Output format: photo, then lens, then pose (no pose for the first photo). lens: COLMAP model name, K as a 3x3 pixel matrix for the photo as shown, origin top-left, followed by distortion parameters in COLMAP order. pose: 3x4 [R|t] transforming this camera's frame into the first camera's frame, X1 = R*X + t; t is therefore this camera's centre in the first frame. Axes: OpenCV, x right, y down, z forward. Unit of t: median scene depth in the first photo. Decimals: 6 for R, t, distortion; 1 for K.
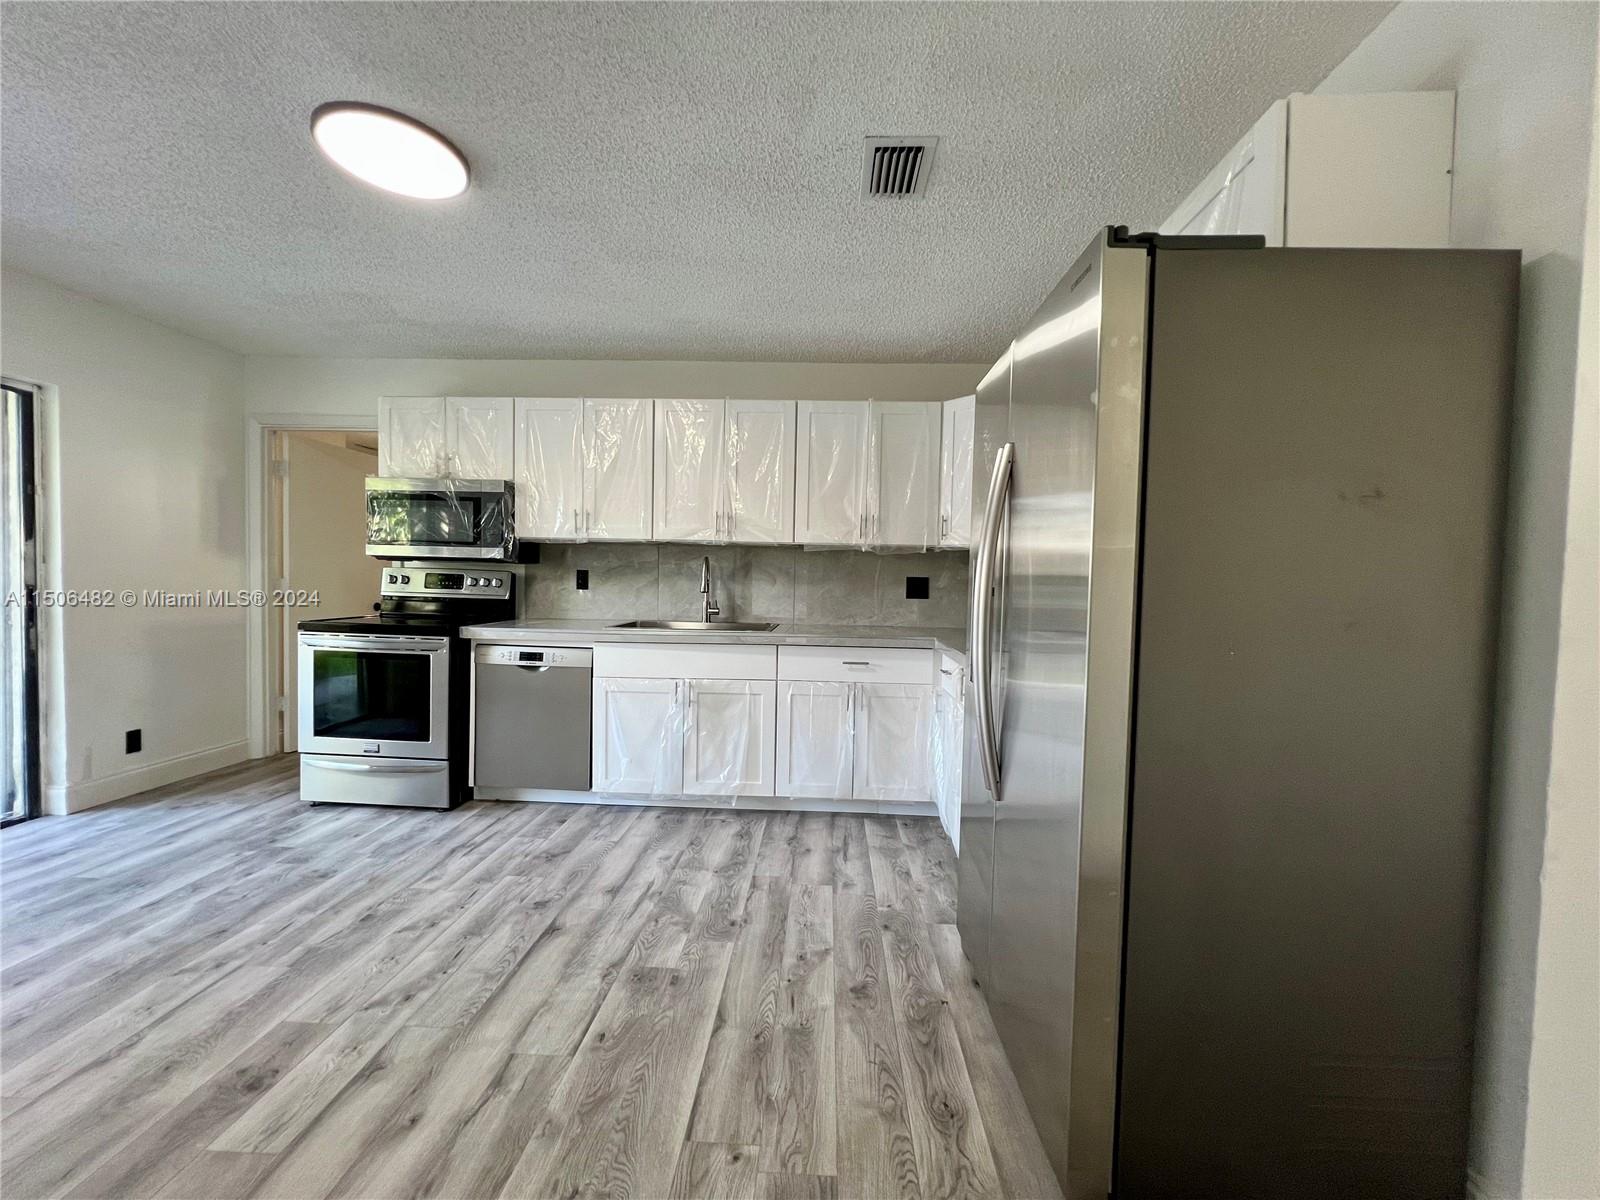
lens RADIAL K [[635.7, 0, 796.3], [0, 635.7, 604.5], [0, 0, 1]] dist [0.001142, 0.000863]
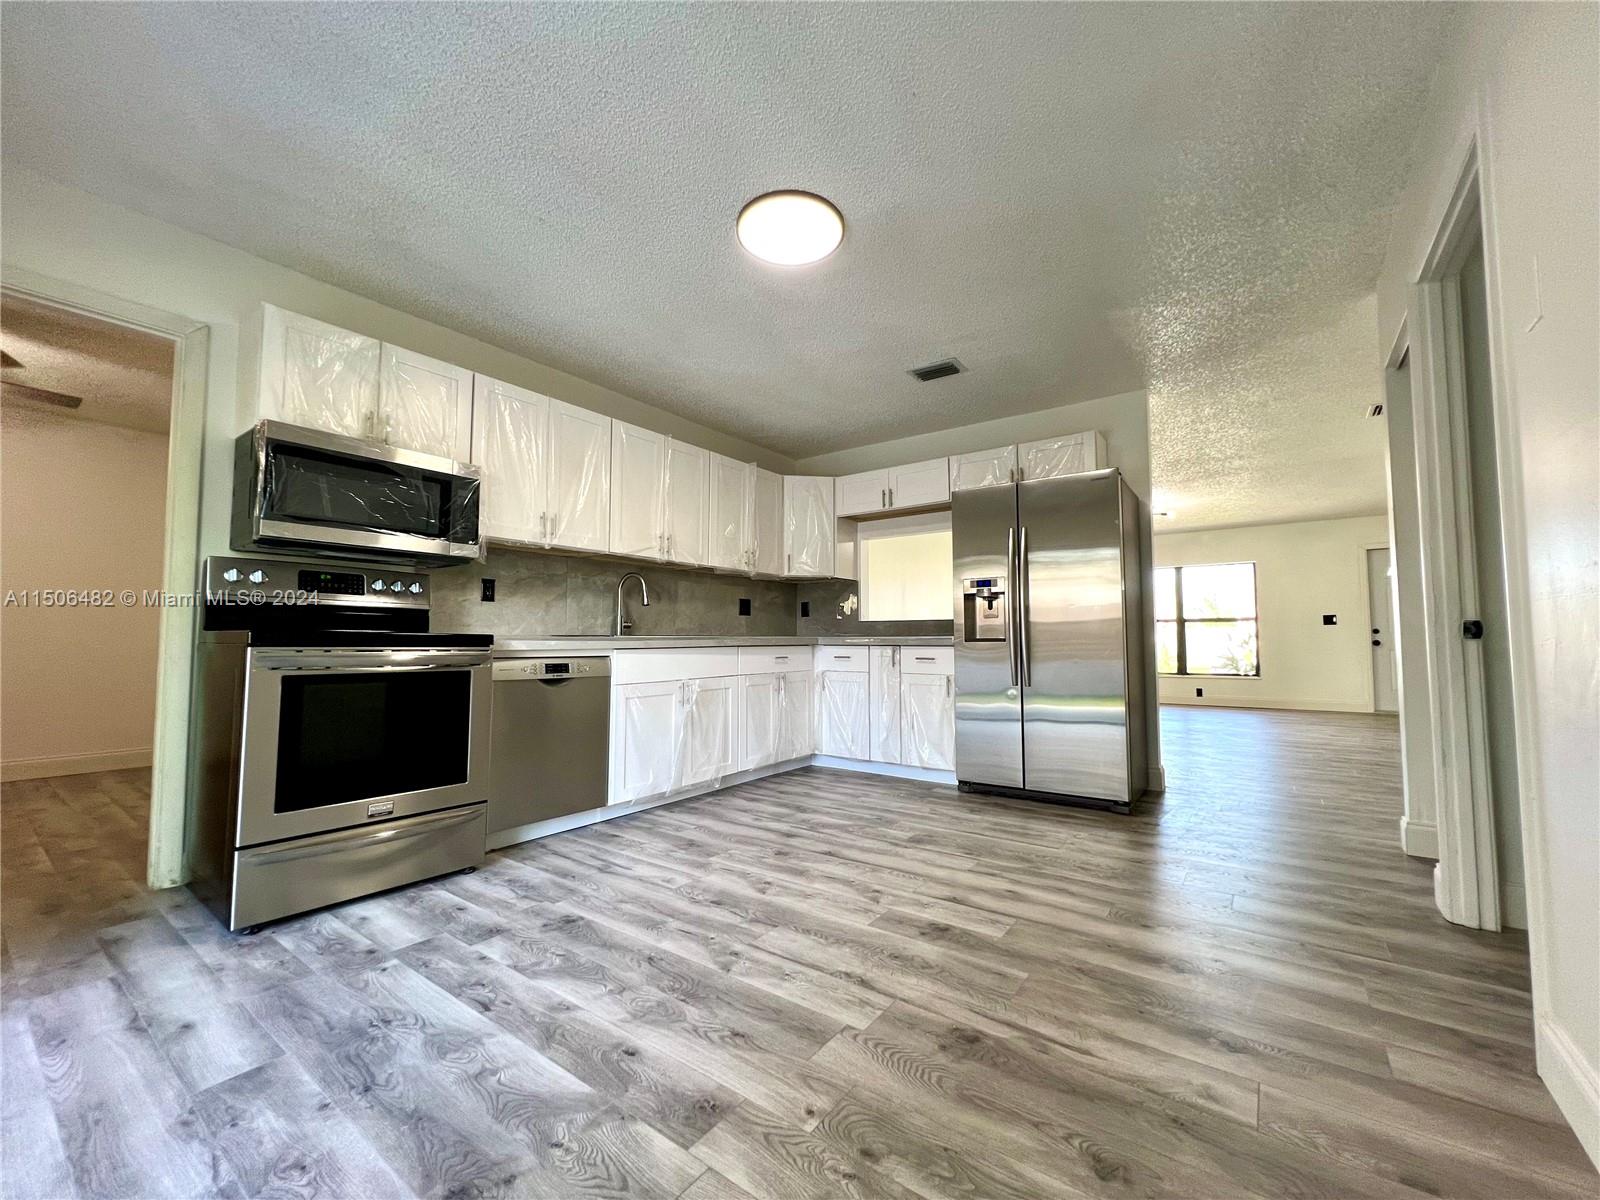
lens RADIAL K [[635.7, 0, 796.3], [0, 635.7, 604.5], [0, 0, 1]] dist [0.001142, 0.000863]
pose [[0.562071, 0.026182, 0.826675, -1.159671], [0.041307, 0.997363, -0.059673, 0.070155], [-0.826057, 0.067688, 0.559507, 0.242387]]
